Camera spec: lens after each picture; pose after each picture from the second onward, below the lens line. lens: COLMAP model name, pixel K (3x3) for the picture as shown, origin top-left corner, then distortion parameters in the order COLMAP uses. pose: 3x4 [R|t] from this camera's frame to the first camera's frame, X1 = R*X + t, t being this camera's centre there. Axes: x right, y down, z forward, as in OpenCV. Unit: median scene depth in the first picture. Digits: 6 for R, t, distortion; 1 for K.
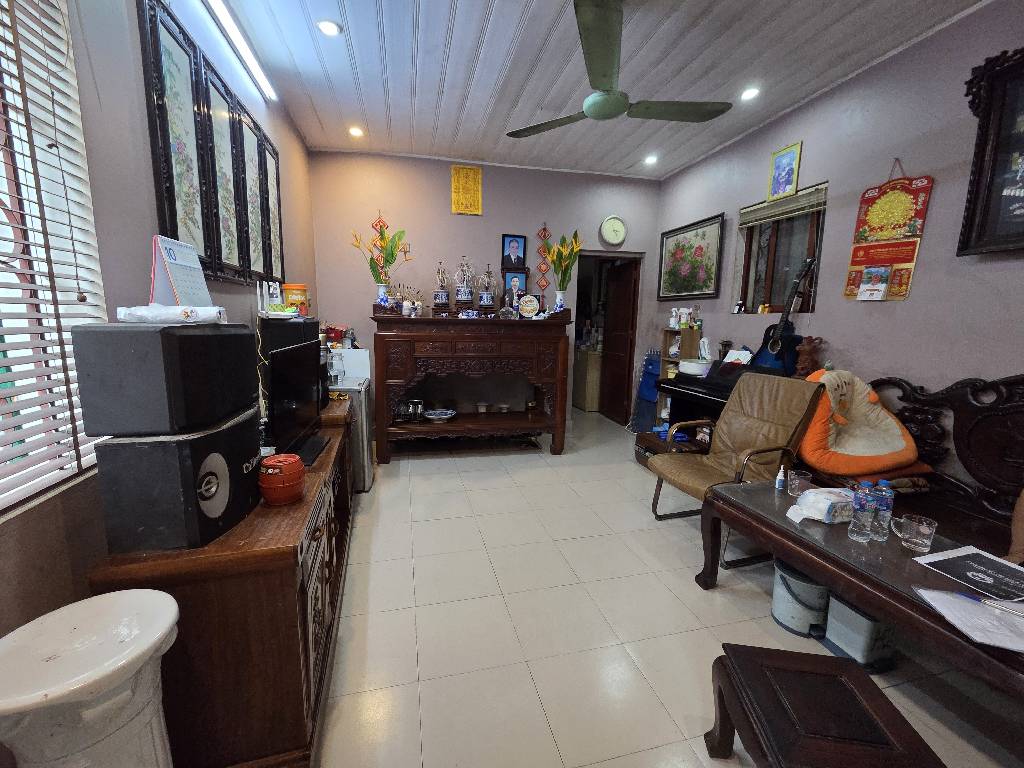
lens RADIAL K [[418.2, 0, 497.5], [0, 418.2, 382.2], [0, 0, 1]] dist [0.001011, -0.000095]
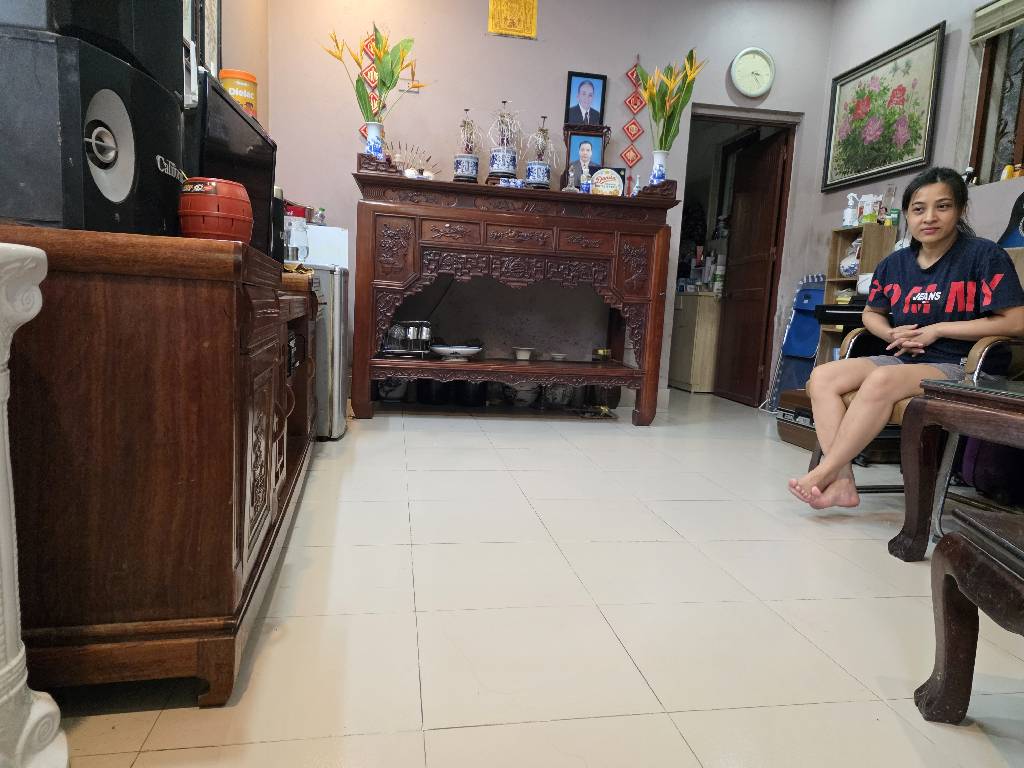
lens RADIAL K [[670.9, 0, 512.0], [0, 670.9, 384.0], [0, 0, 1]] dist [0.090688, -0.069797]
pose [[0.998177, 0.039392, -0.045734, -0.007252], [-0.041000, 0.998554, -0.034774, 0.151682], [0.044298, 0.036586, 0.998348, 0.009213]]
